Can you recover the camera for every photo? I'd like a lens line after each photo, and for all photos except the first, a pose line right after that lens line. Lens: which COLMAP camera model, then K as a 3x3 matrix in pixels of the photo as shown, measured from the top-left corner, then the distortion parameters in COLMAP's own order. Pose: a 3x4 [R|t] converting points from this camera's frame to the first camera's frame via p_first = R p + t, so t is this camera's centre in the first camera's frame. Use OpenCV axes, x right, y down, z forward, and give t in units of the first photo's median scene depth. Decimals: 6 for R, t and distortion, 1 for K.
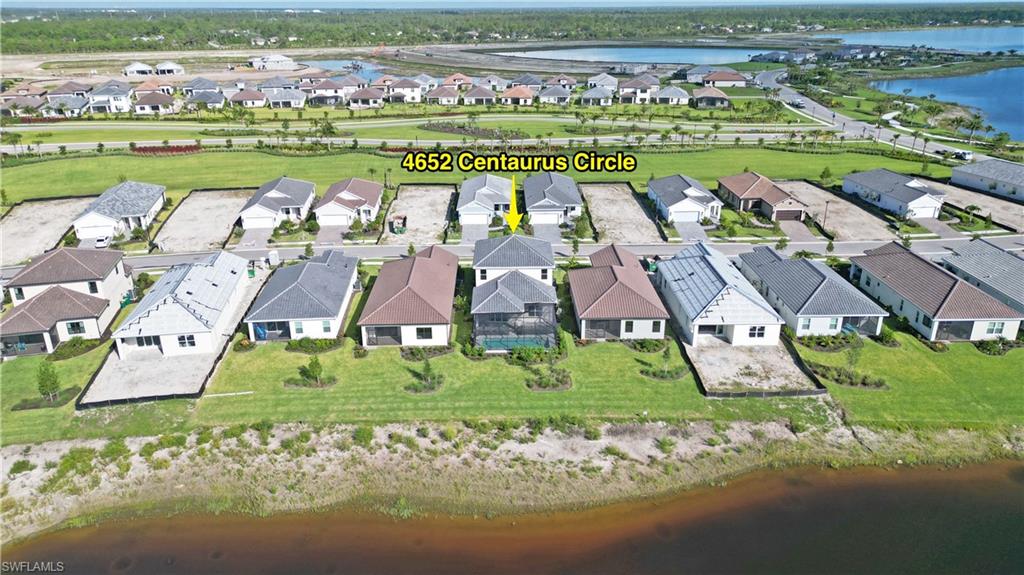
lens RADIAL K [[714.4, 0, 512.0], [0, 714.4, 287.5], [0, 0, 1]] dist [0.002313, -0.001138]
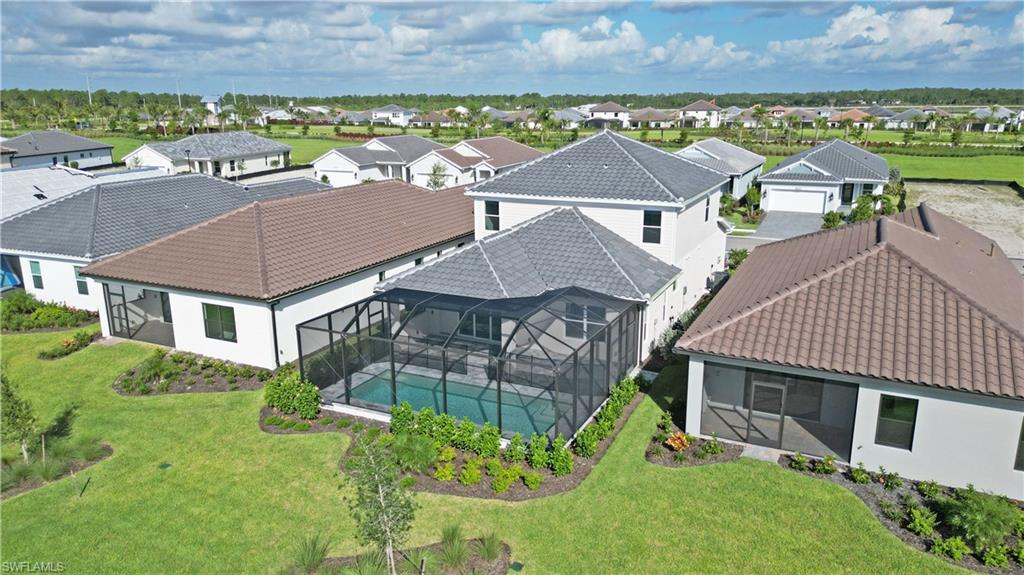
lens RADIAL K [[714.4, 0, 512.0], [0, 714.4, 287.5], [0, 0, 1]] dist [0.002313, -0.001138]
pose [[0.889283, 0.112381, -0.443336, 0.150781], [-0.162767, 0.983644, -0.077149, 0.050109], [0.427414, 0.140768, 0.893029, 0.734730]]
